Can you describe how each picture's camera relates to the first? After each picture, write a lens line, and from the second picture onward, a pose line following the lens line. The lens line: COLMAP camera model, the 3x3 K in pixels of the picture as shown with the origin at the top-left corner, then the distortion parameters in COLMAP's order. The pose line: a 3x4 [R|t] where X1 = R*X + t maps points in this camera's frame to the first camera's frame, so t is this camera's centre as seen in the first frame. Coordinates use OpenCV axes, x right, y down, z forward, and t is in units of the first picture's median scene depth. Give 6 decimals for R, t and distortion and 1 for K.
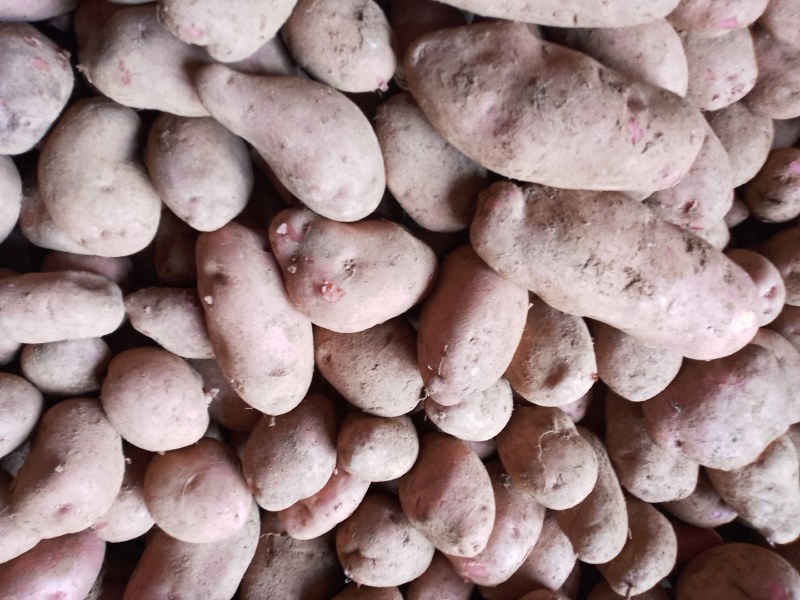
lens RADIAL K [[628.0, 0, 400.0], [0, 628.0, 300.0], [0, 0, 1]] dist [0.040289, -0.001266]
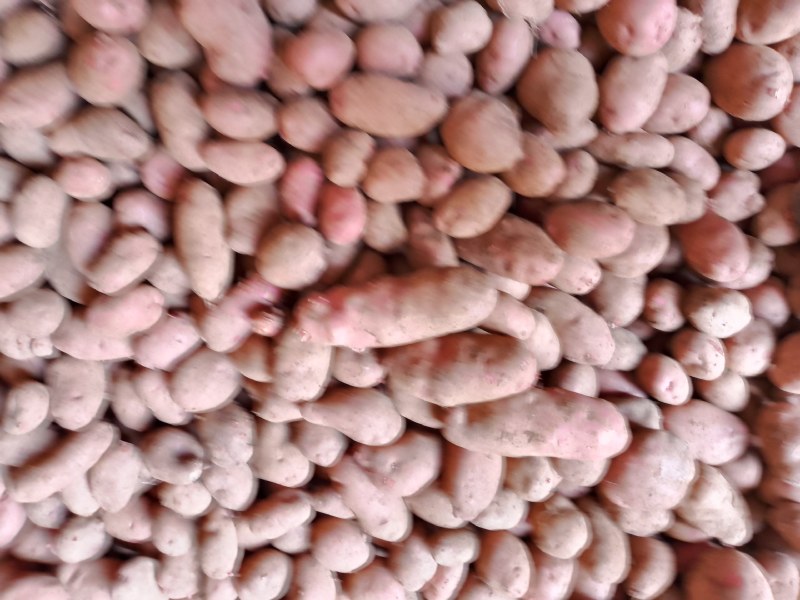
lens RADIAL K [[628.9, 0, 400.0], [0, 628.9, 300.0], [0, 0, 1]] dist [-0.004655, -0.003309]
pose [[0.896166, -0.328007, -0.298828, 0.685190], [0.304162, 0.944449, -0.124505, -0.290108], [0.323066, 0.020685, 0.946150, -0.874203]]
